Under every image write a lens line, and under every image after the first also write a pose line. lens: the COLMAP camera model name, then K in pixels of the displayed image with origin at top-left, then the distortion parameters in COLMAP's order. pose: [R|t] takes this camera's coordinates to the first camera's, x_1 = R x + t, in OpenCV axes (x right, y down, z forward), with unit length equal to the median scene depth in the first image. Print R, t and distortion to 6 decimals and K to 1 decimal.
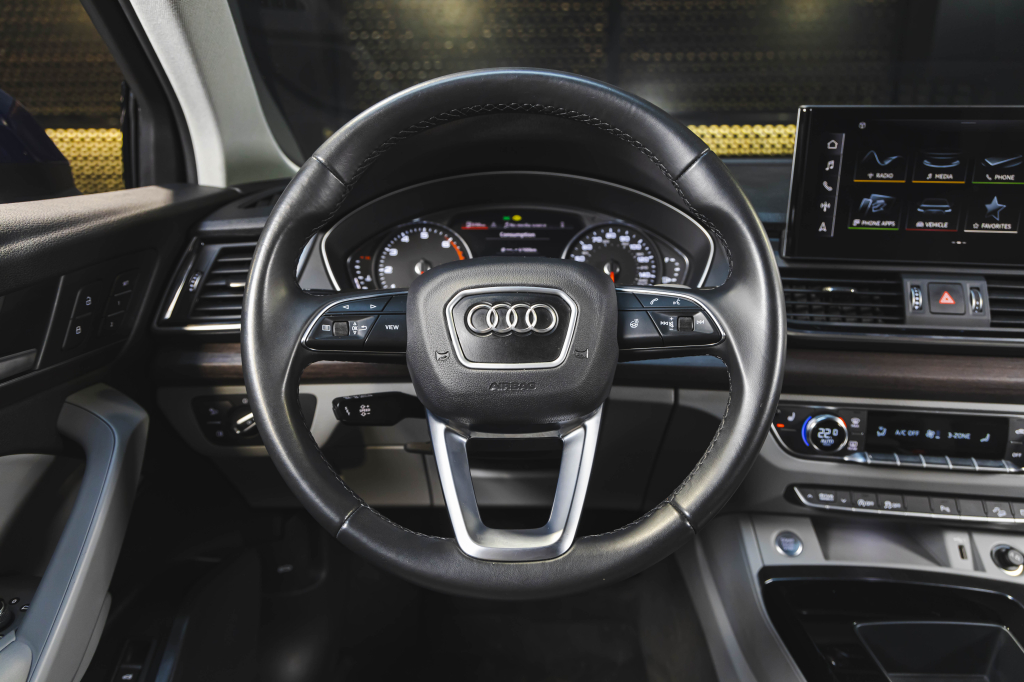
lens RADIAL K [[704.3, 0, 508.1], [0, 704.3, 338.4], [0, 0, 1]] dist [0.005568, 0.000735]
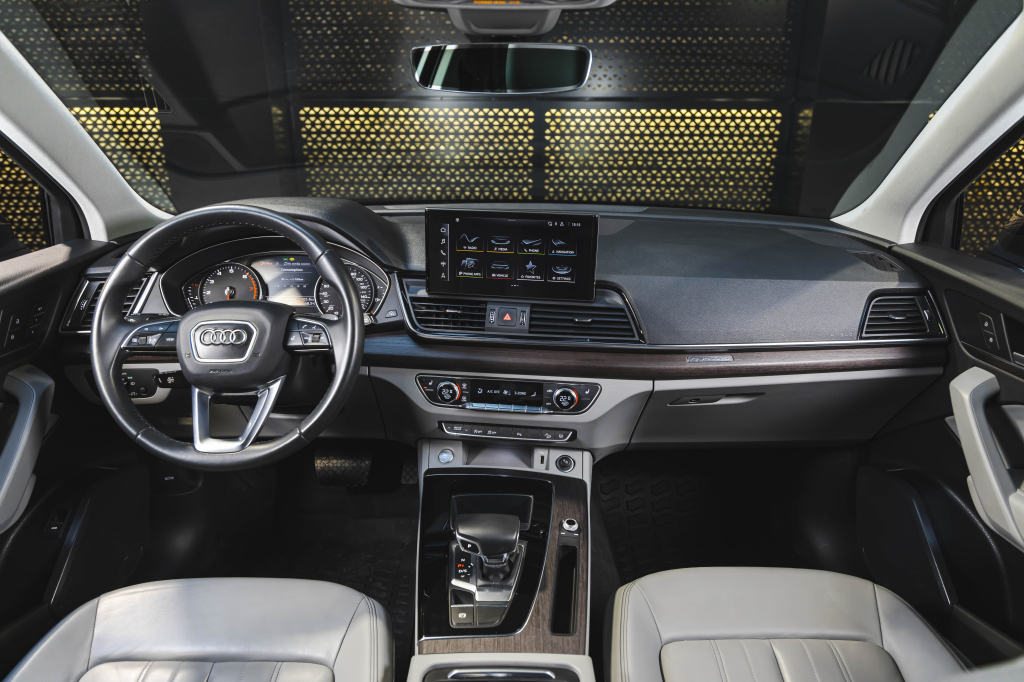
lens RADIAL K [[704.3, 0, 505.3], [0, 704.3, 336.9], [0, 0, 1]] dist [0.005568, 0.000735]
pose [[0.999935, 0.003086, 0.010986, 0.590133], [-0.003815, 0.997752, 0.066900, -0.124307], [-0.010755, -0.066938, 0.997699, -0.770179]]
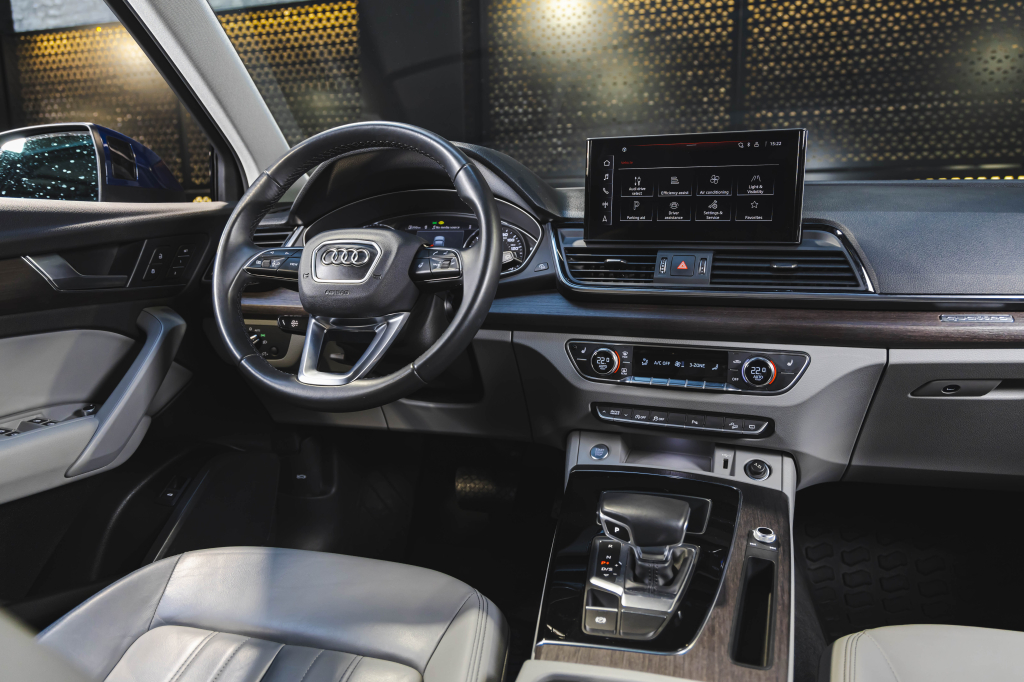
lens RADIAL K [[704.3, 0, 501.7], [0, 704.3, 329.6], [0, 0, 1]] dist [0.005568, 0.000735]
pose [[0.965981, 0.029853, -0.256886, 0.630624], [-0.055576, 0.994071, -0.093462, 0.221363], [0.252572, 0.104559, 0.961912, -0.437838]]
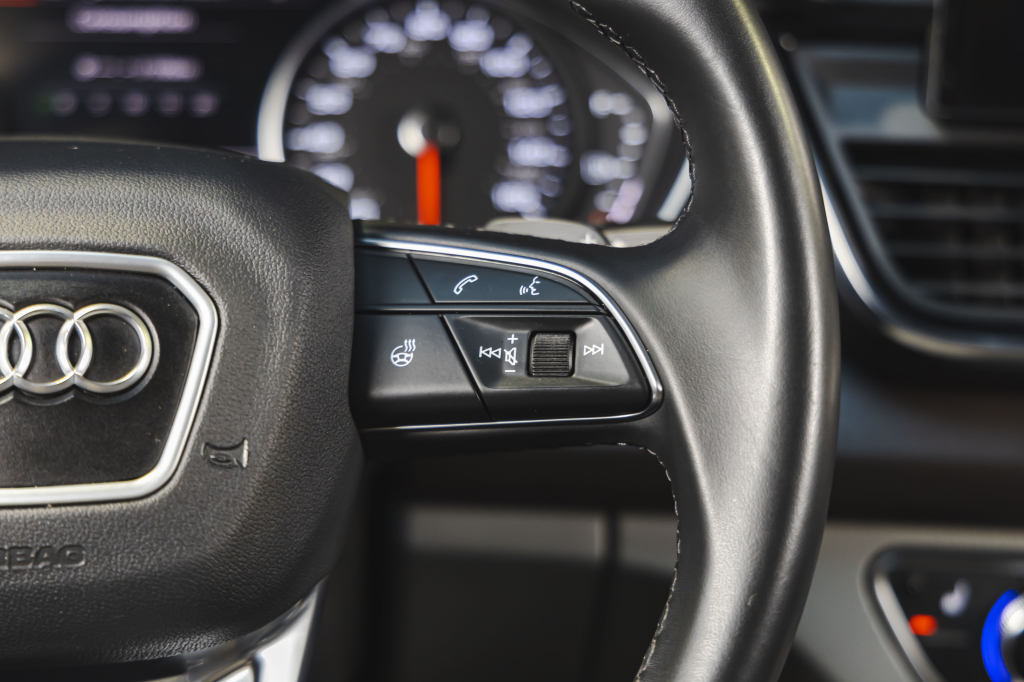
lens RADIAL K [[2450.9, 0, 507.2], [0, 2450.9, 350.4], [0, 0, 1]] dist [0.119991, 0.000000]
pose [[0.996390, -0.009586, 0.084355, 0.102186], [0.005908, 0.999025, 0.043745, -0.057183], [-0.084692, -0.043089, 0.995475, -0.125622]]
